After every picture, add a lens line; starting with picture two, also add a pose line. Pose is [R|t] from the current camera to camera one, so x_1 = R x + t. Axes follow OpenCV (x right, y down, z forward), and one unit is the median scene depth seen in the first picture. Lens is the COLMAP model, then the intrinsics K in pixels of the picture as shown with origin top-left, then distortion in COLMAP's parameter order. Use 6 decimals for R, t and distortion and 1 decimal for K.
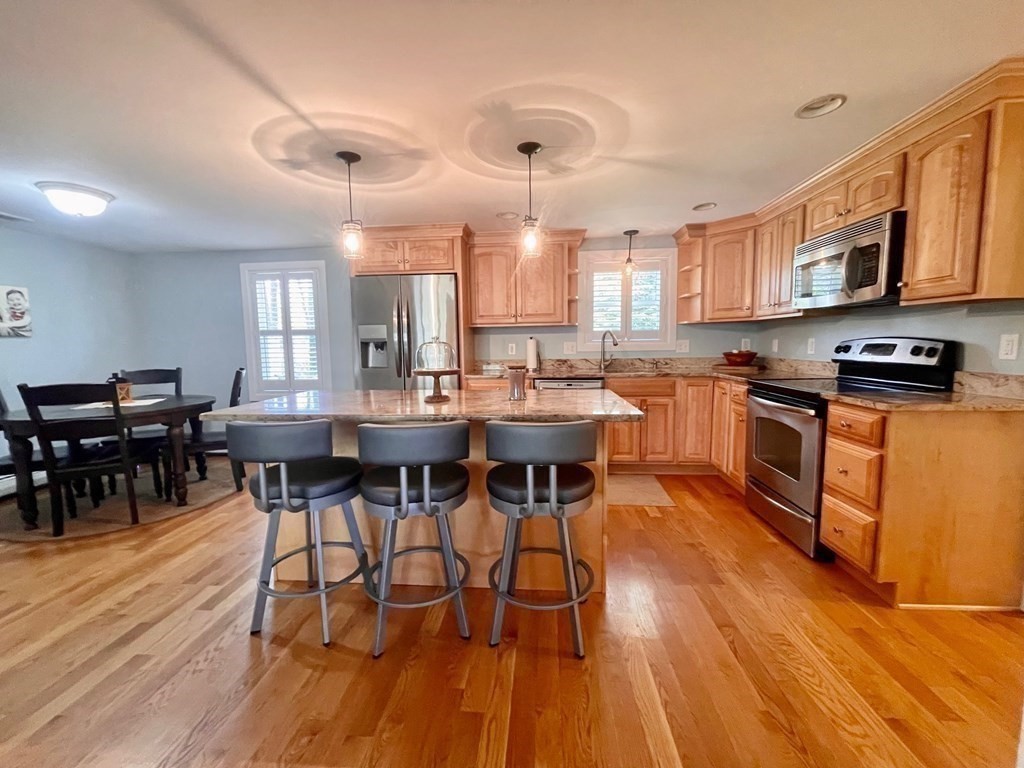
lens RADIAL K [[410.0, 0, 508.1], [0, 410.0, 380.2], [0, 0, 1]] dist [-0.000820, -0.000539]
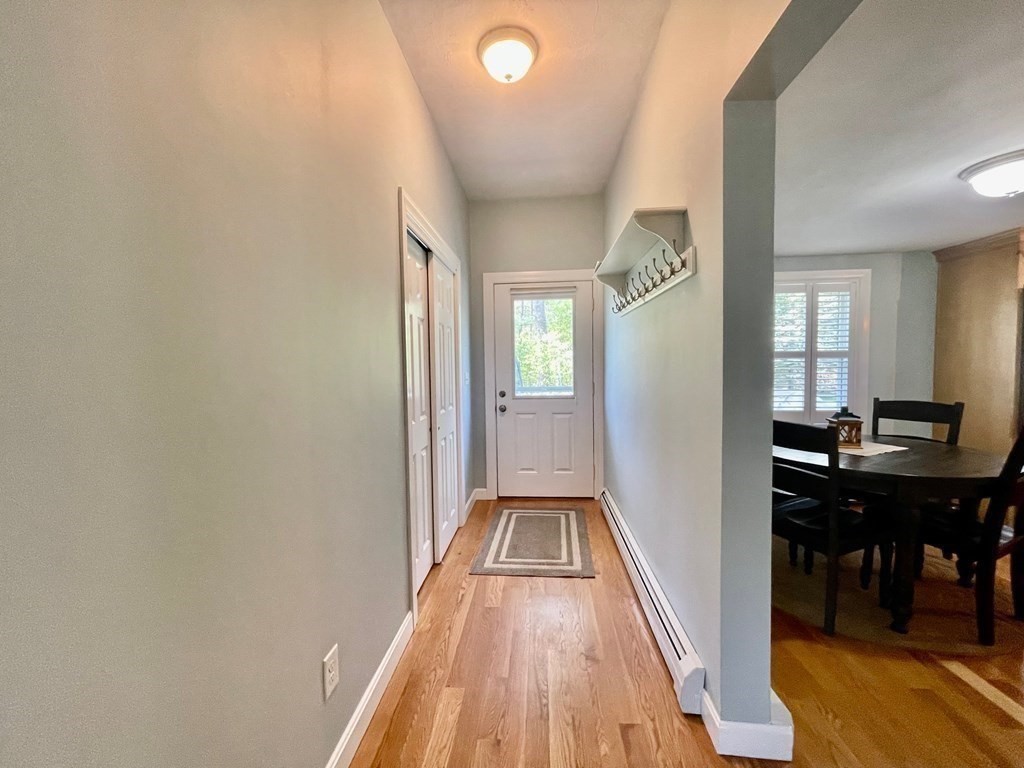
lens RADIAL K [[410.0, 0, 508.1], [0, 410.0, 380.2], [0, 0, 1]] dist [-0.000820, -0.000539]
pose [[0.999977, 0.001948, 0.006464, -1.848451], [-0.001619, 0.998722, -0.050509, -0.033774], [-0.006554, 0.050497, 0.998703, 0.278108]]
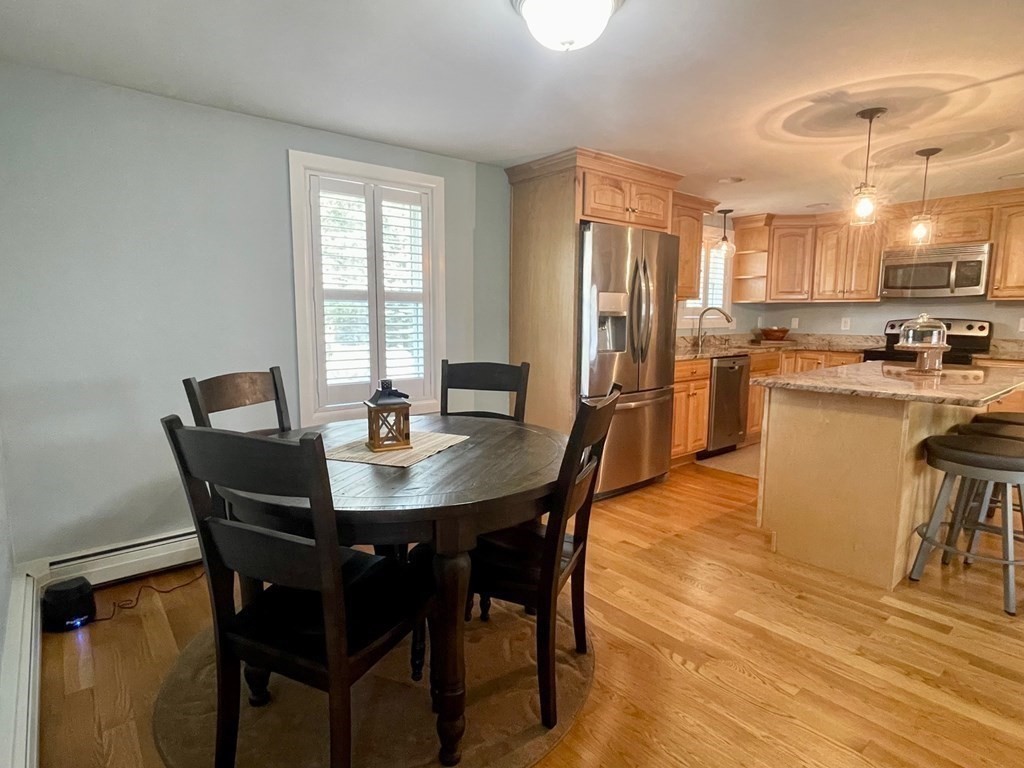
lens RADIAL K [[550.1, 0, 512.0], [0, 550.1, 384.0], [0, 0, 1]] dist [0.016072, 0.000740]
pose [[0.707303, -0.074907, 0.702930, -1.491797], [0.051627, 0.997188, 0.054317, -0.047490], [-0.705023, -0.002128, 0.709182, 0.556521]]
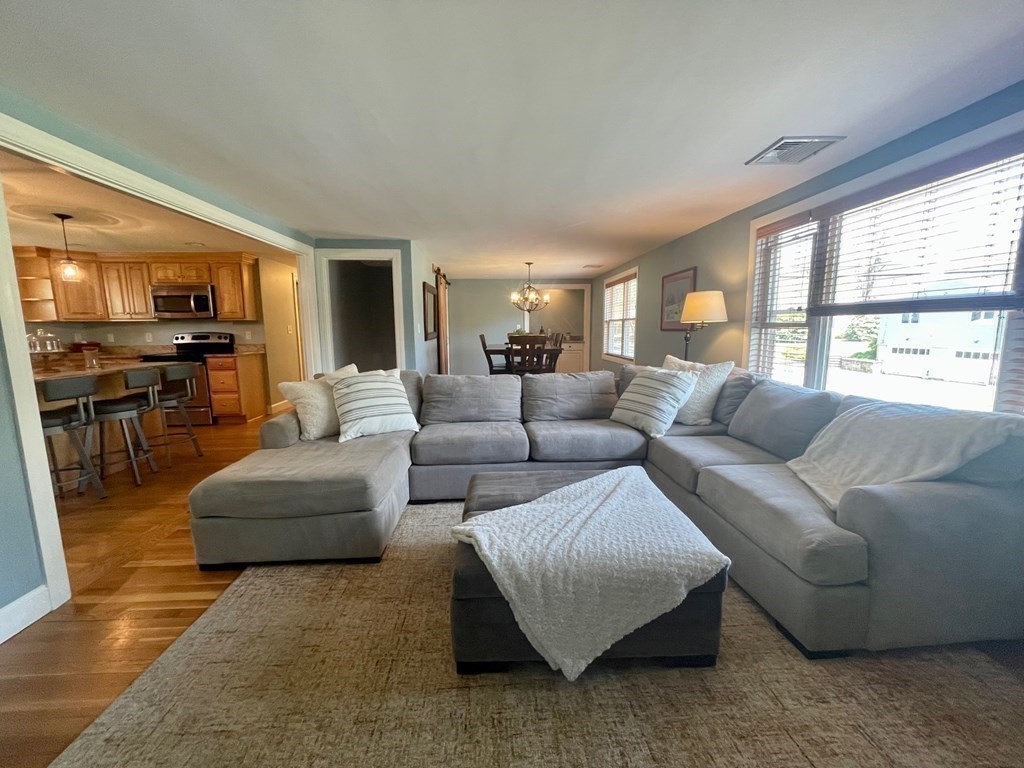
lens RADIAL K [[410.0, 0, 508.1], [0, 410.0, 380.2], [0, 0, 1]] dist [-0.000820, -0.000539]
pose [[-0.144690, -0.109946, 0.983350, -1.463179], [0.102638, 0.986779, 0.125431, 0.045025], [-0.984139, 0.119078, -0.131493, -0.340057]]
